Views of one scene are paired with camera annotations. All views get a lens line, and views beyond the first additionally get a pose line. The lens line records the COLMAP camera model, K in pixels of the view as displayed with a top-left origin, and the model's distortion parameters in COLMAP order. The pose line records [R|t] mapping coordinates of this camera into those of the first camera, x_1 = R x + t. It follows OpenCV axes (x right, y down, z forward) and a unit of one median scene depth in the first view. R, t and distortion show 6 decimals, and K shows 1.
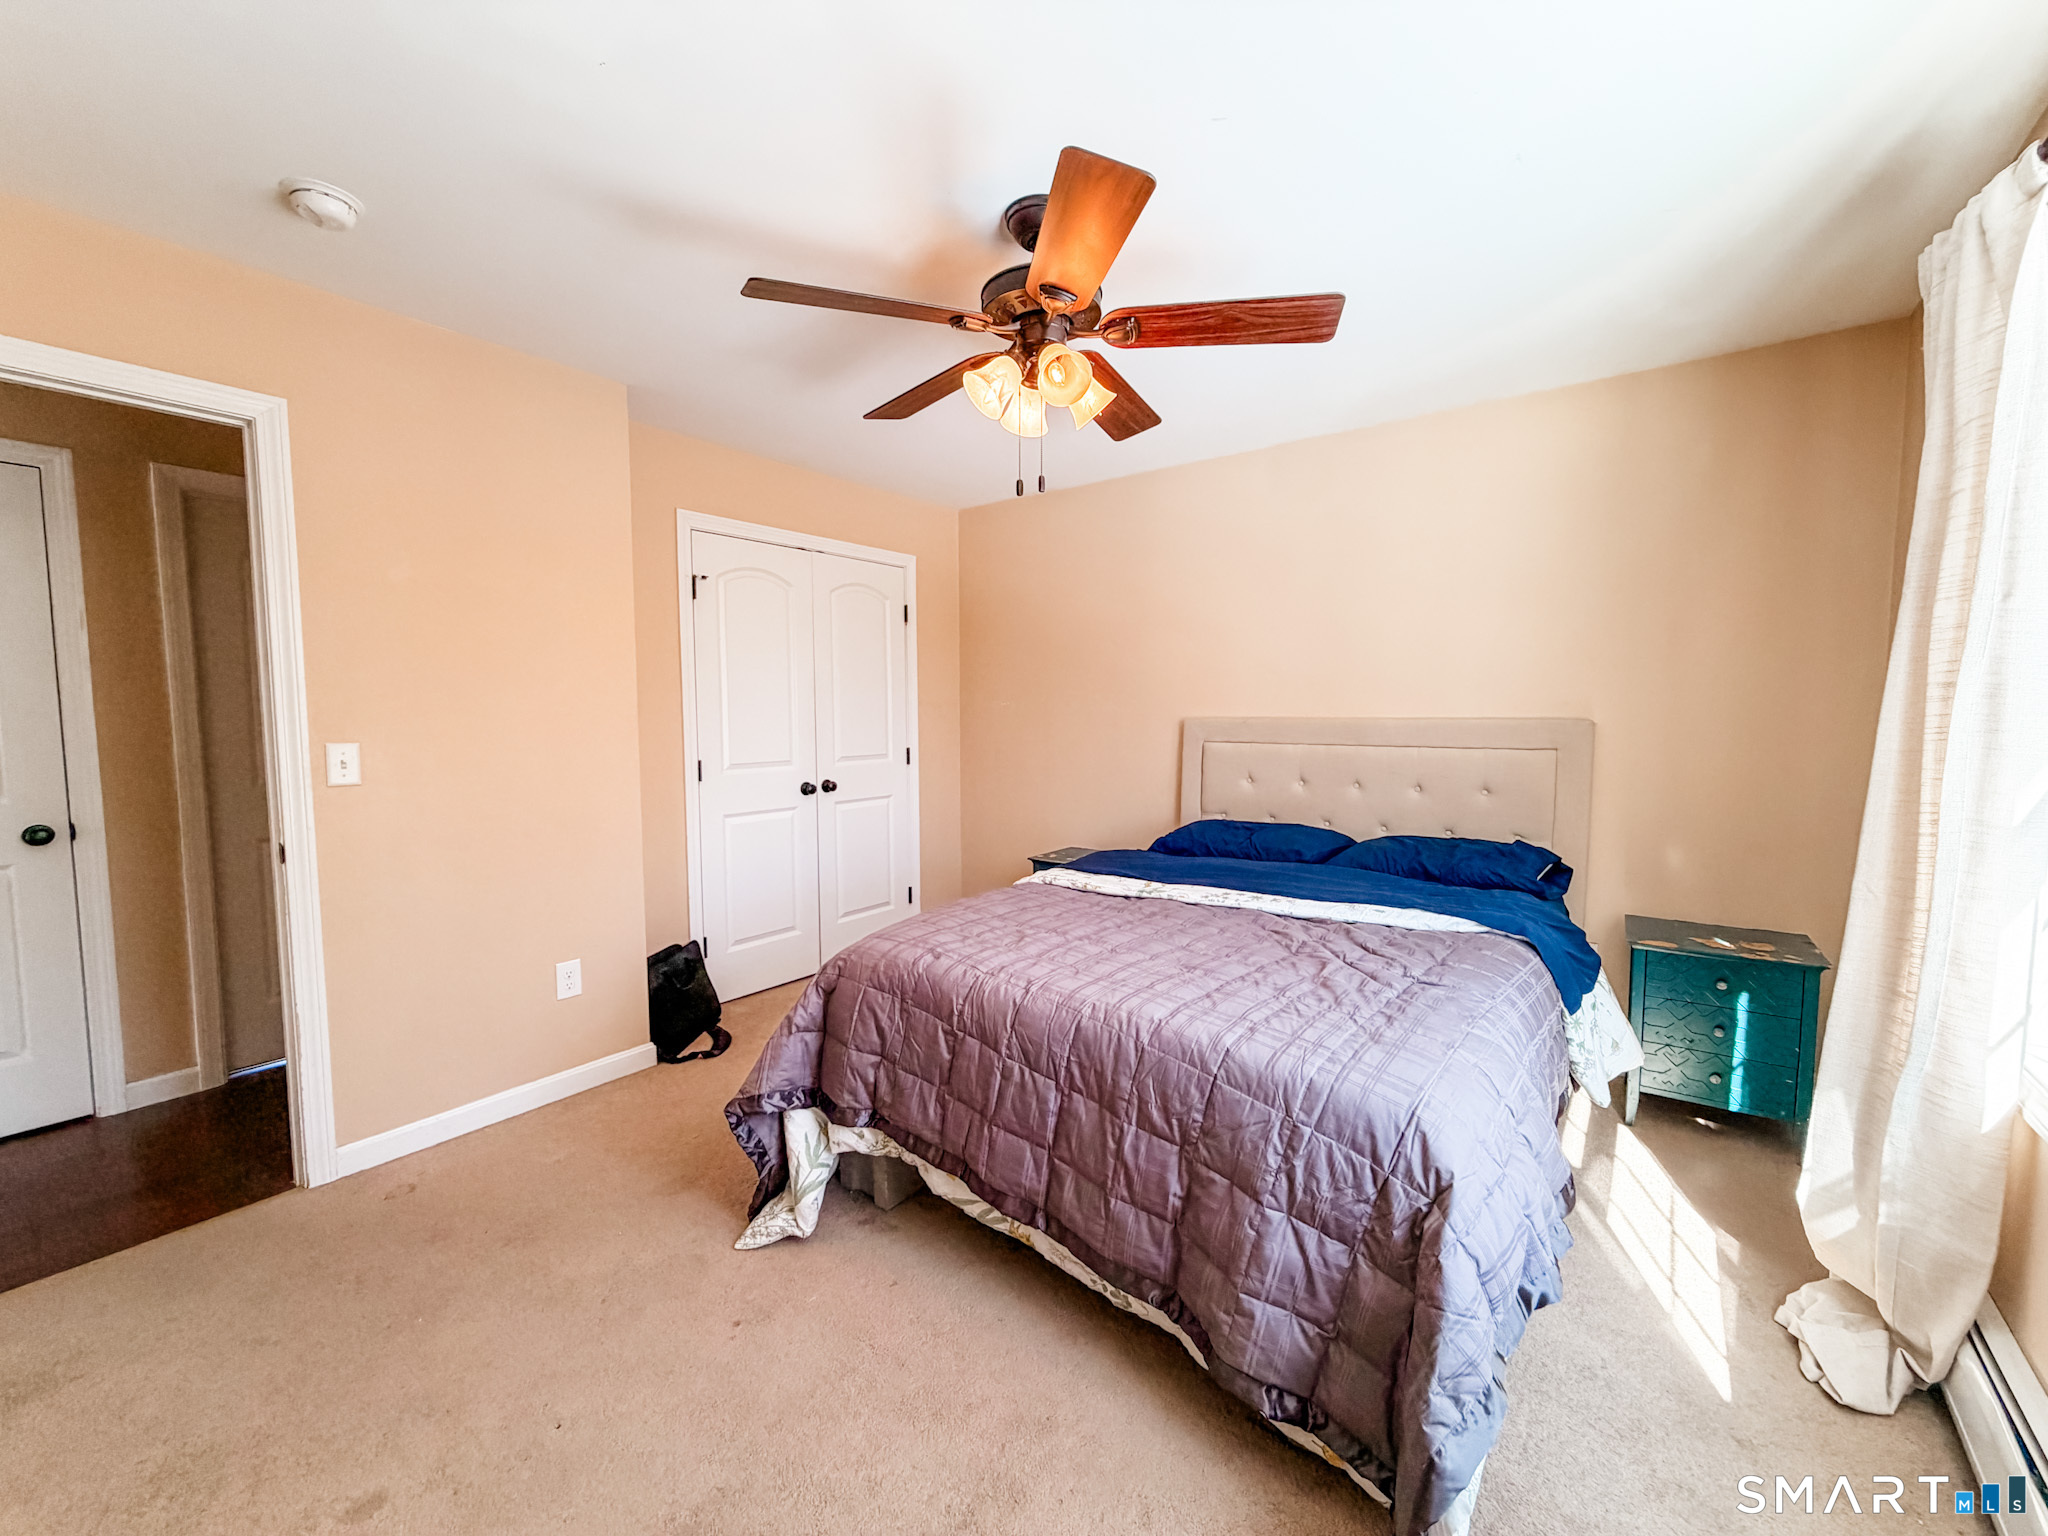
lens RADIAL K [[815.1, 0, 1027.2], [0, 815.1, 772.2], [0, 0, 1]] dist [-0.000333, 0.000099]
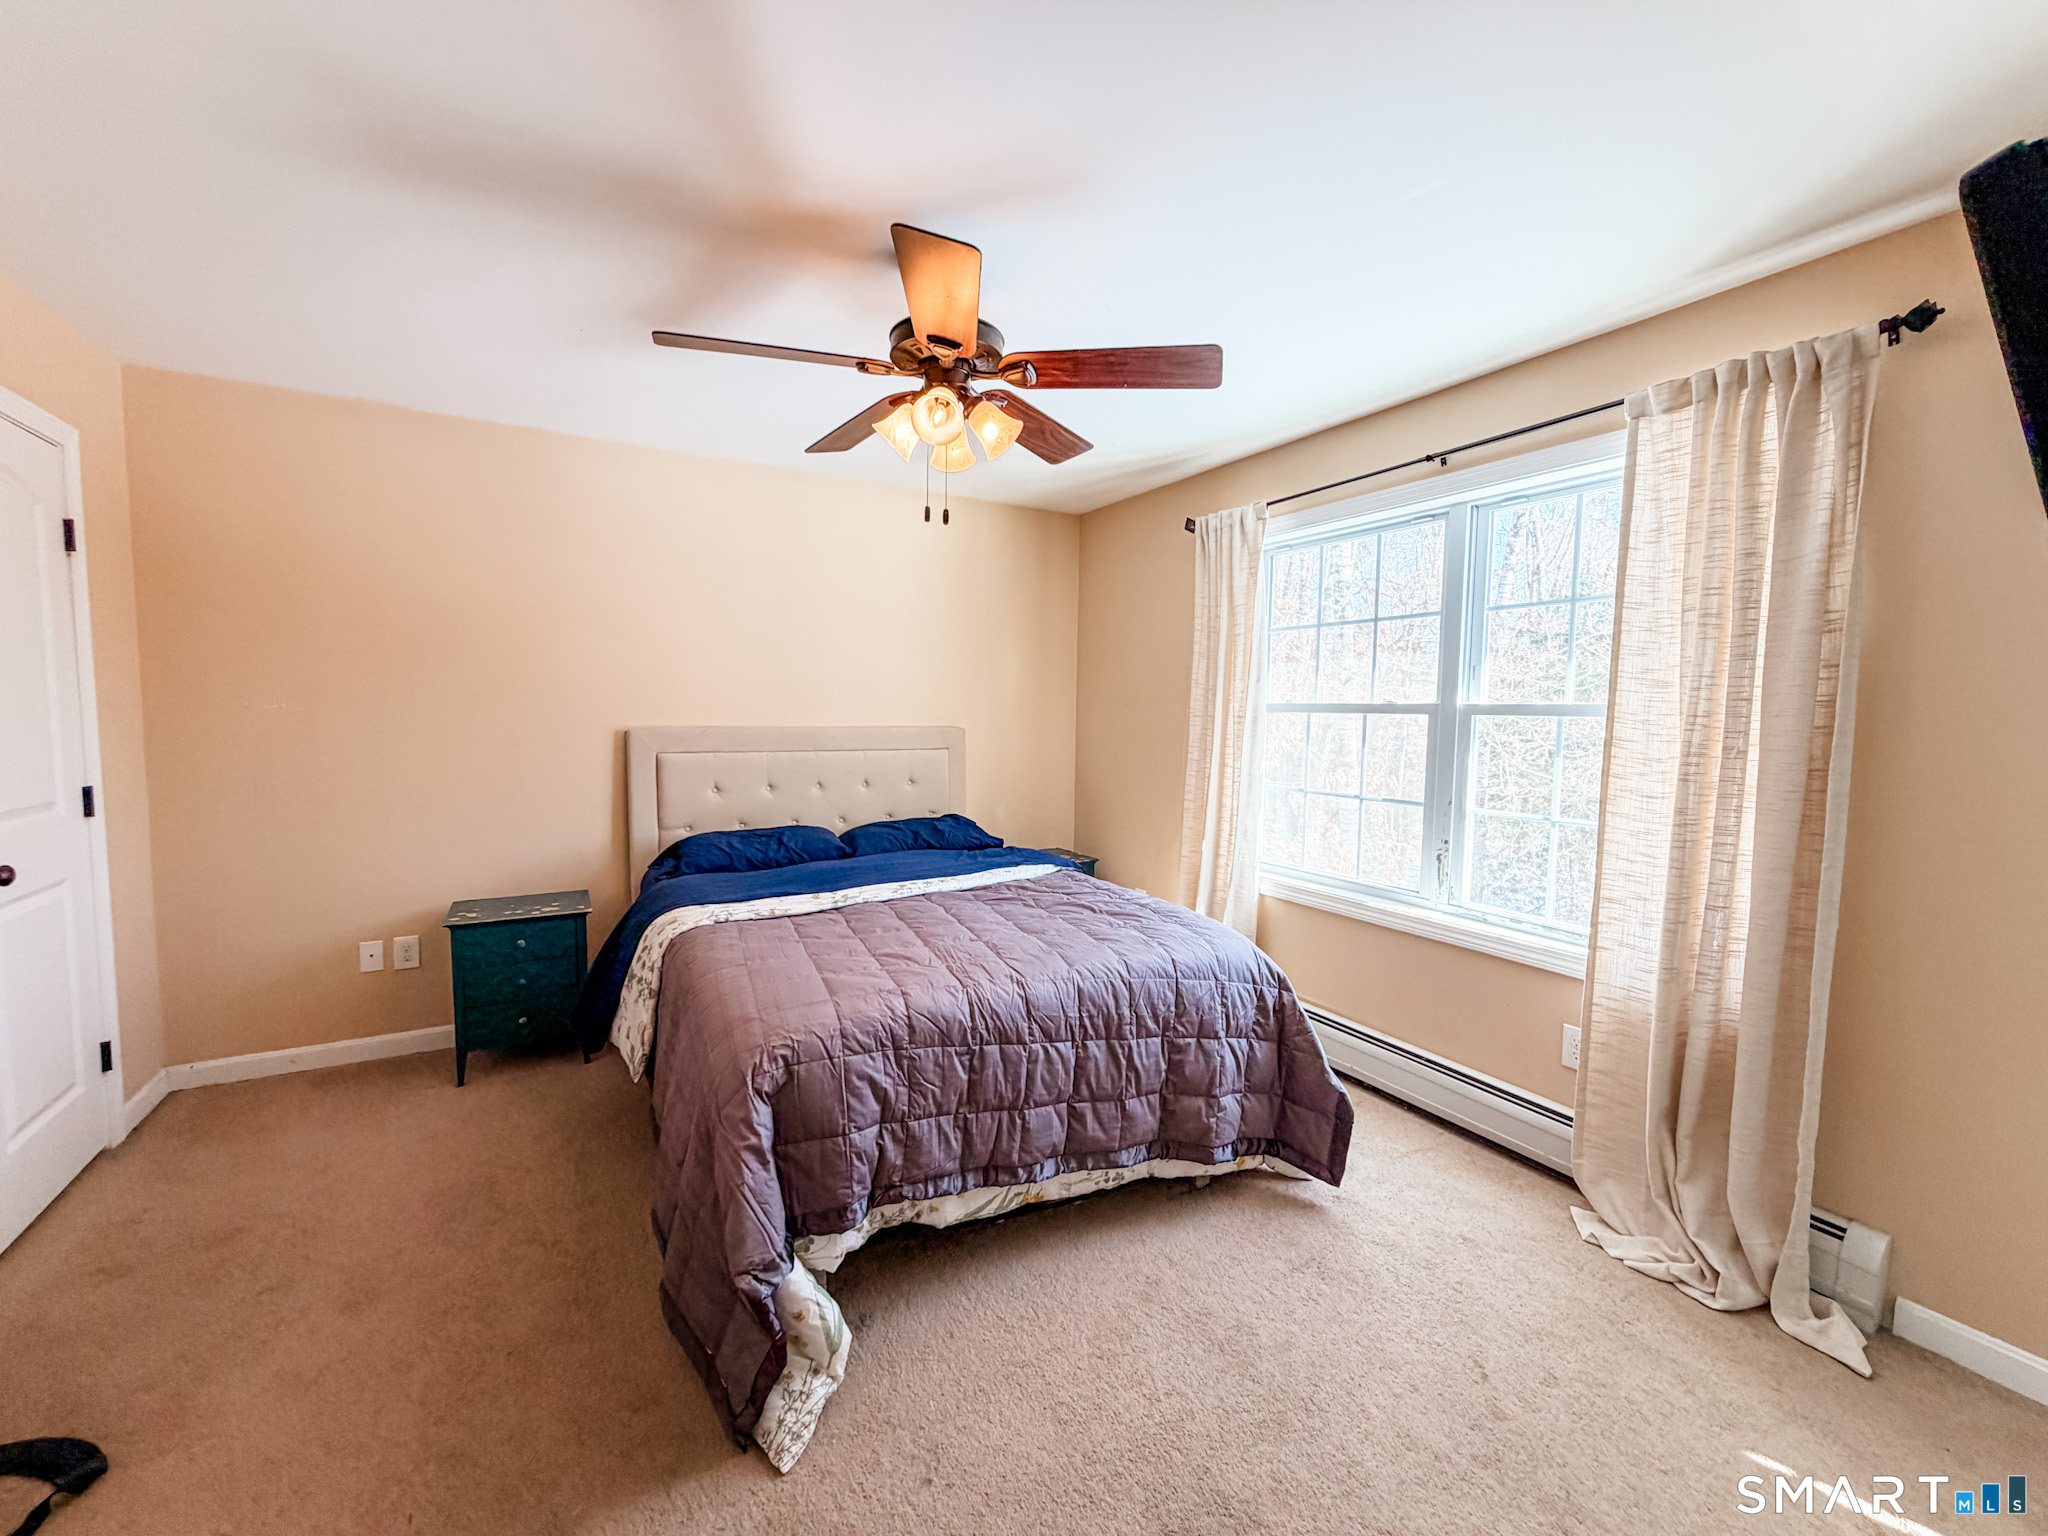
lens RADIAL K [[815.1, 0, 1023.0], [0, 815.1, 771.1], [0, 0, 1]] dist [-0.000333, 0.000099]
pose [[0.377934, -0.060457, 0.923856, -1.034776], [0.056795, 0.997500, 0.042043, -0.069809], [-0.924089, 0.036581, 0.380423, 0.568807]]
